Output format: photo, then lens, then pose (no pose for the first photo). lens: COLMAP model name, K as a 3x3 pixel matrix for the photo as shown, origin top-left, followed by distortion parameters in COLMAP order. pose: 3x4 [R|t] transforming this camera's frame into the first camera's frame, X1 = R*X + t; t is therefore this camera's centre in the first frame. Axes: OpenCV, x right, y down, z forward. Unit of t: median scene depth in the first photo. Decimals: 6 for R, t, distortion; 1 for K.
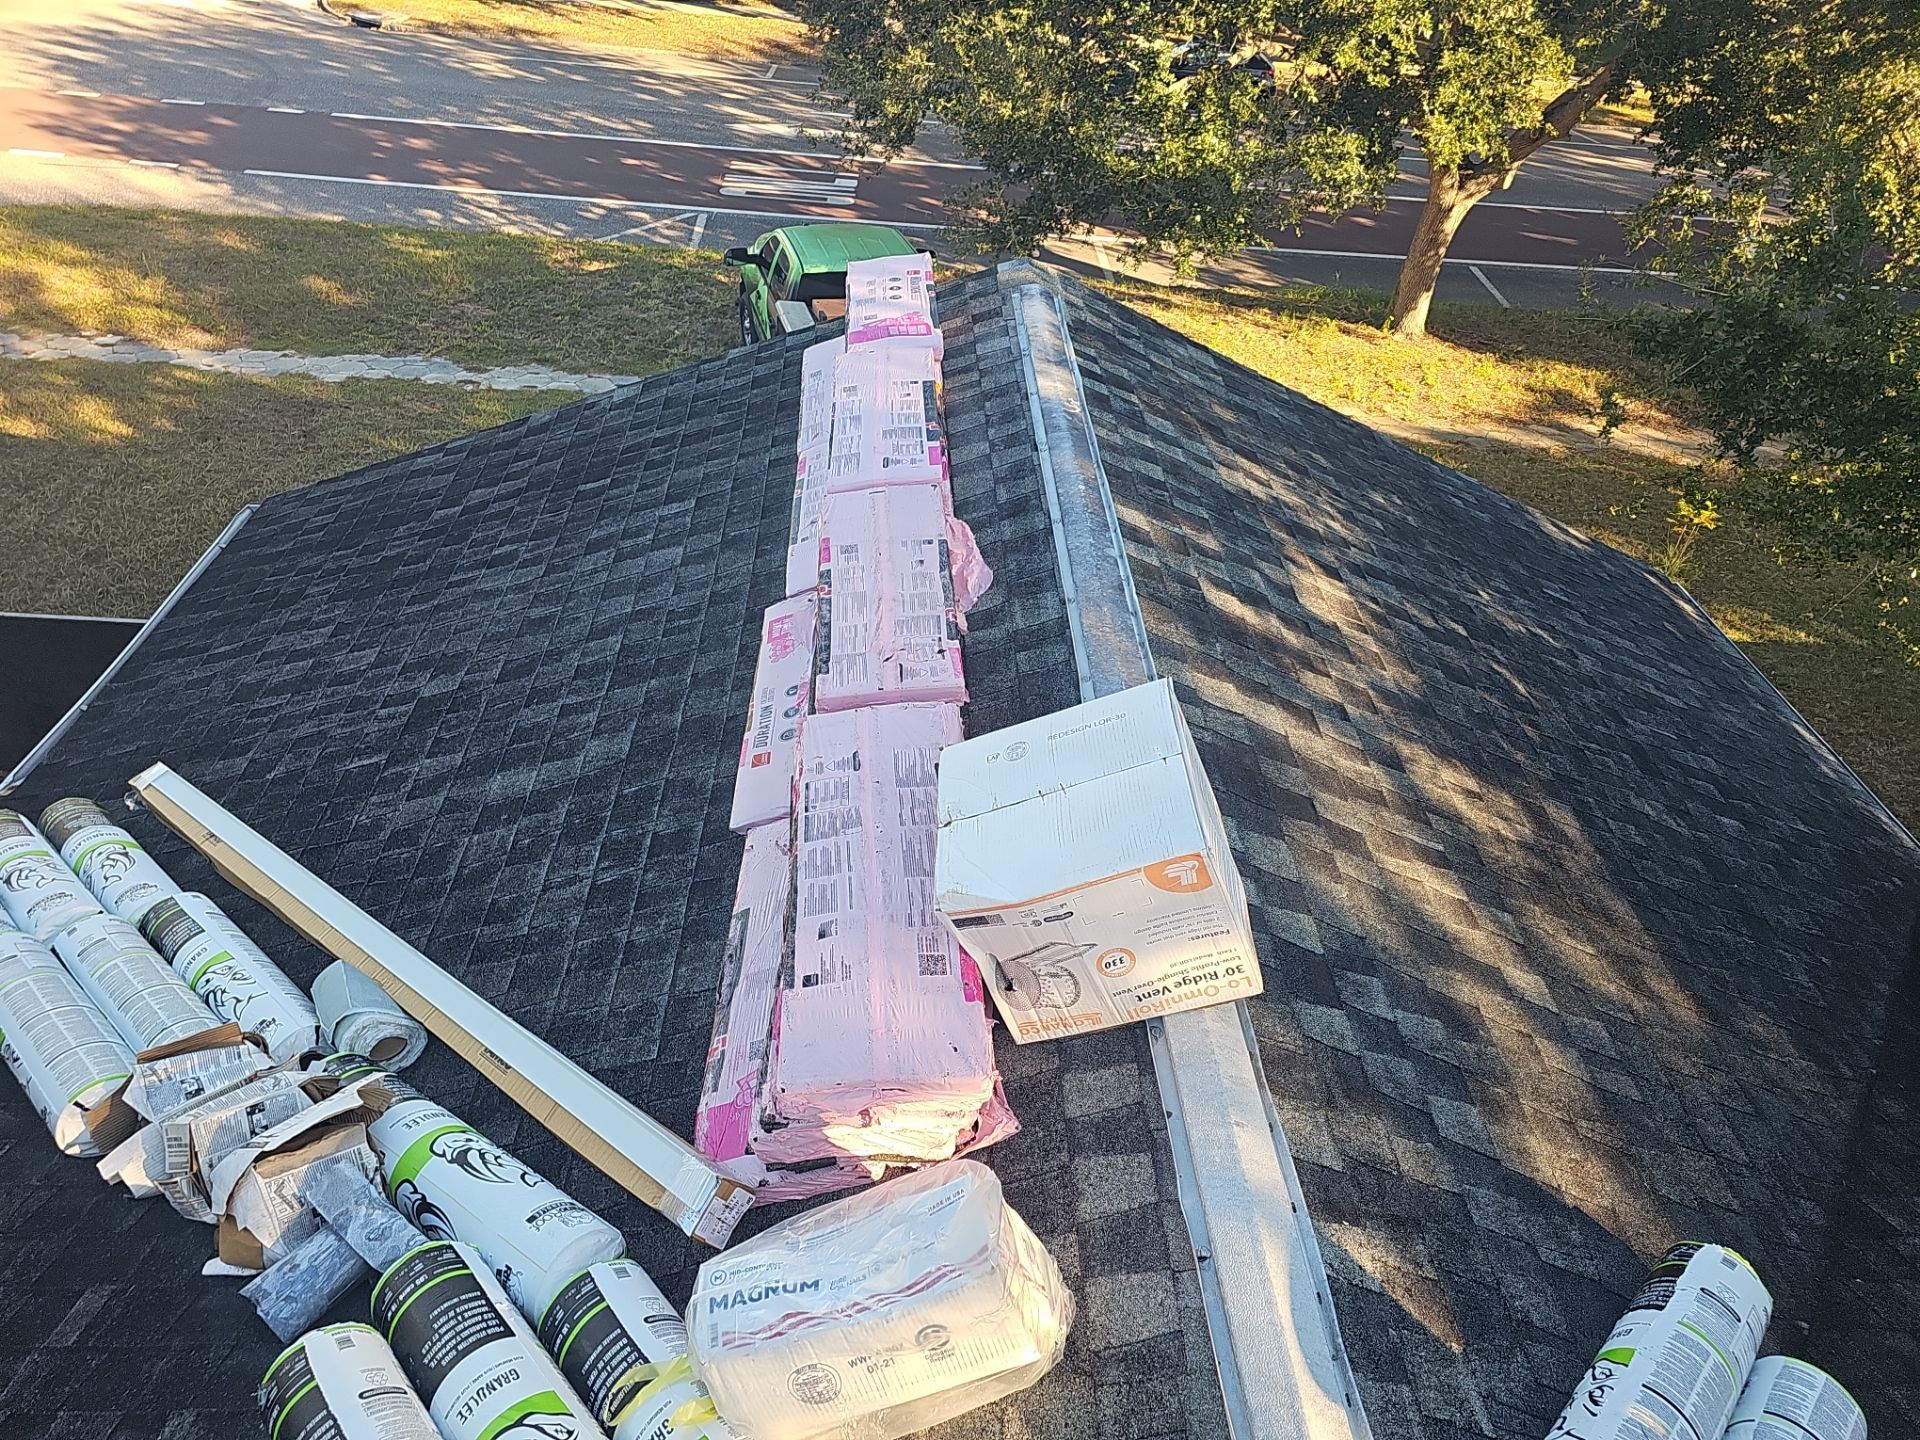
lens RADIAL K [[1252.6, 0, 980.9], [0, 1252.6, 728.9], [0, 0, 1]] dist [0.058250, -0.047434]
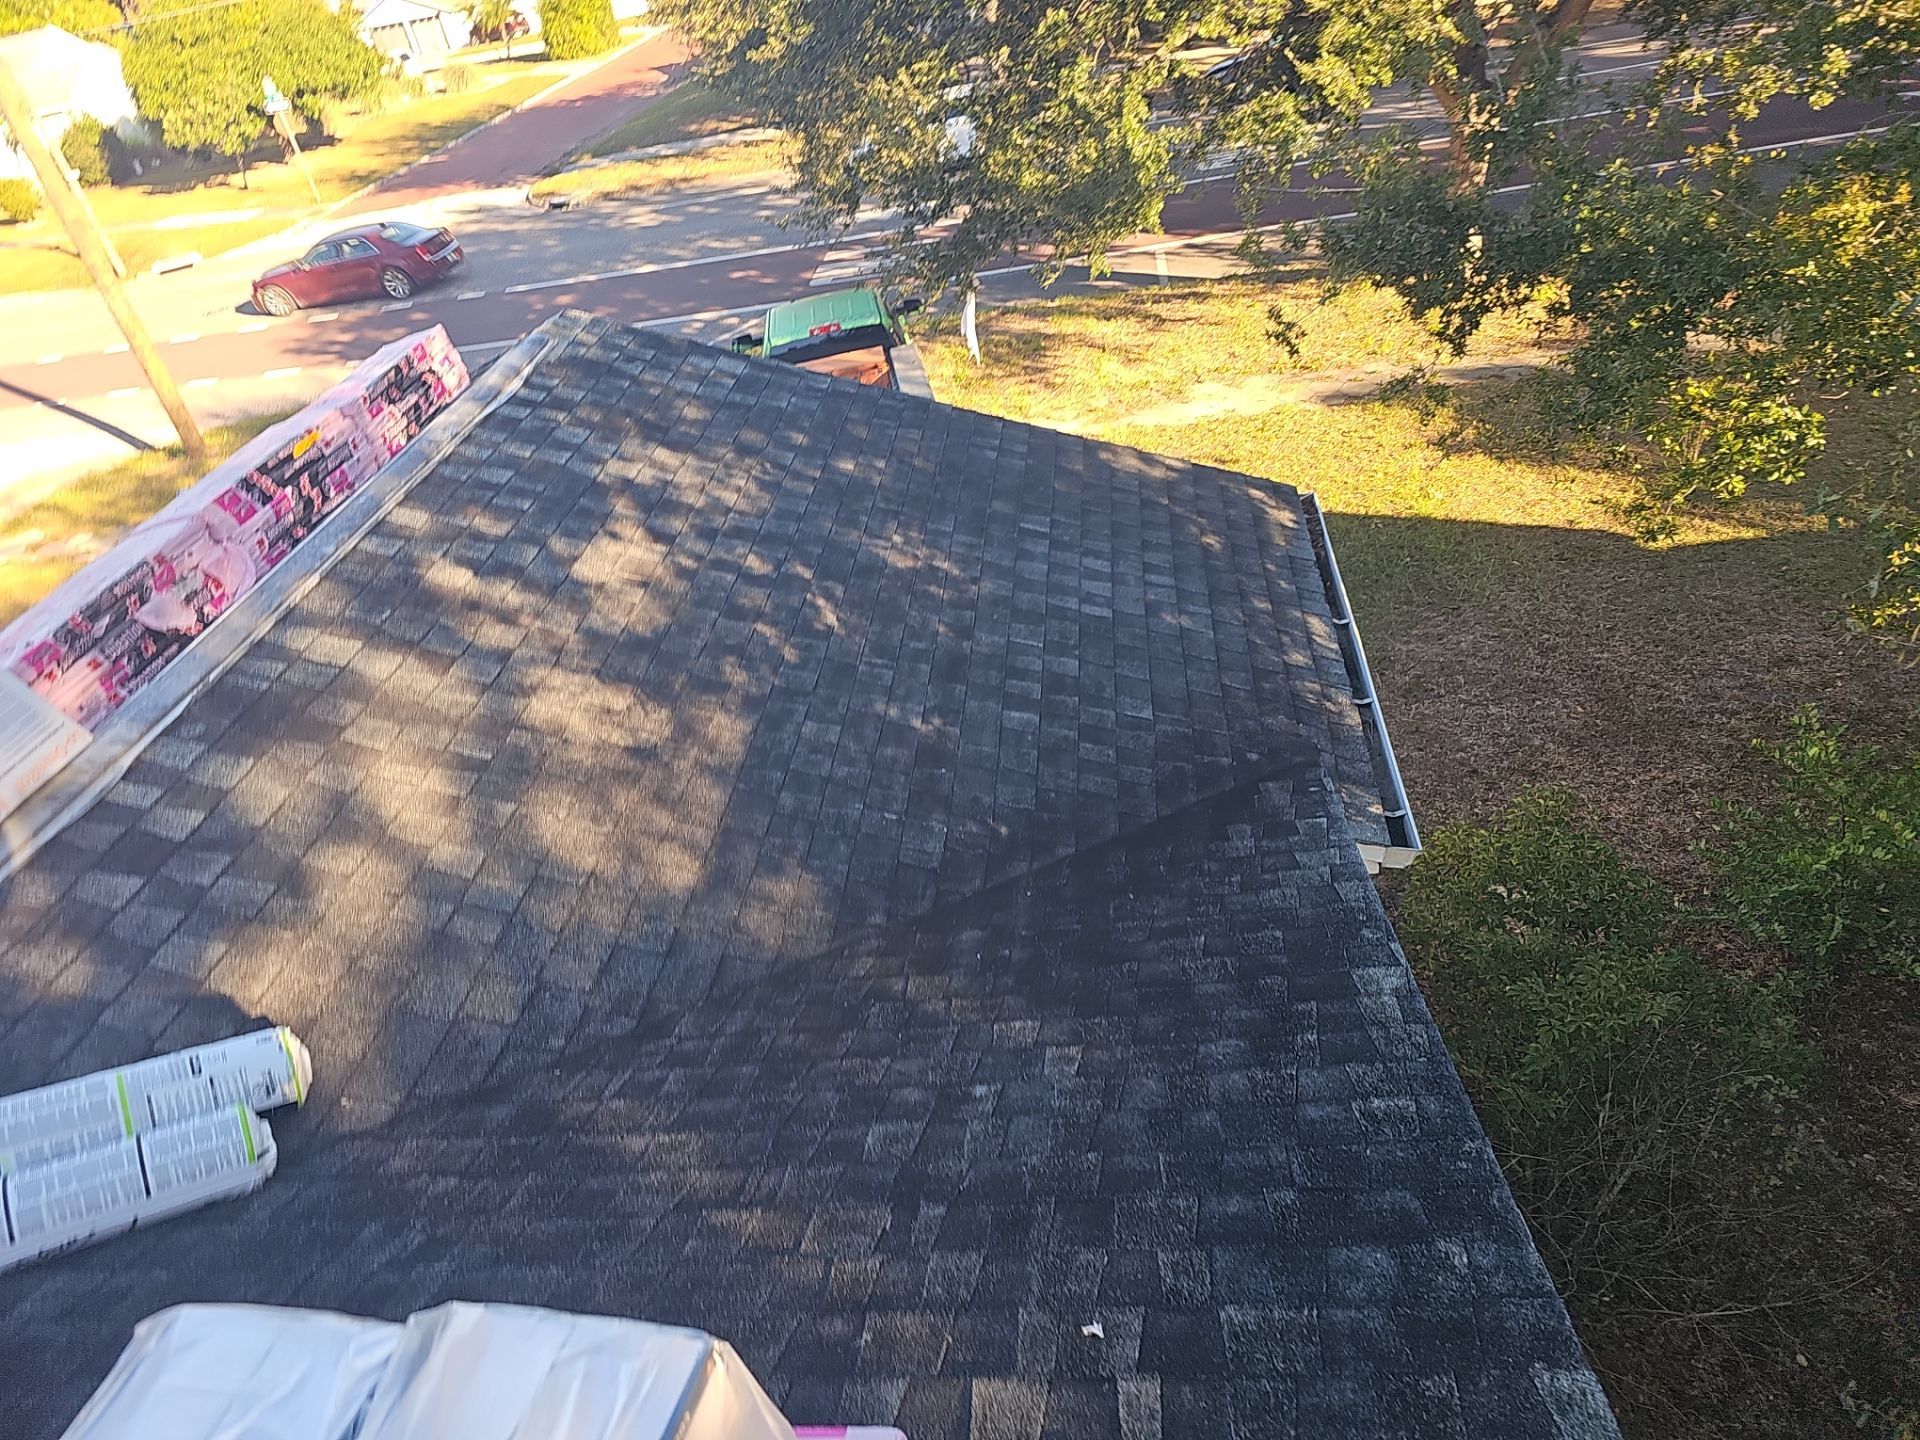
lens RADIAL K [[1243.9, 0, 956.0], [0, 1243.9, 728.2], [0, 0, 1]] dist [0.066689, -0.050672]
pose [[0.955528, -0.119617, -0.269552, 0.912464], [0.110029, 0.992647, -0.050462, 0.145970], [0.273606, 0.018559, 0.961663, -0.004977]]
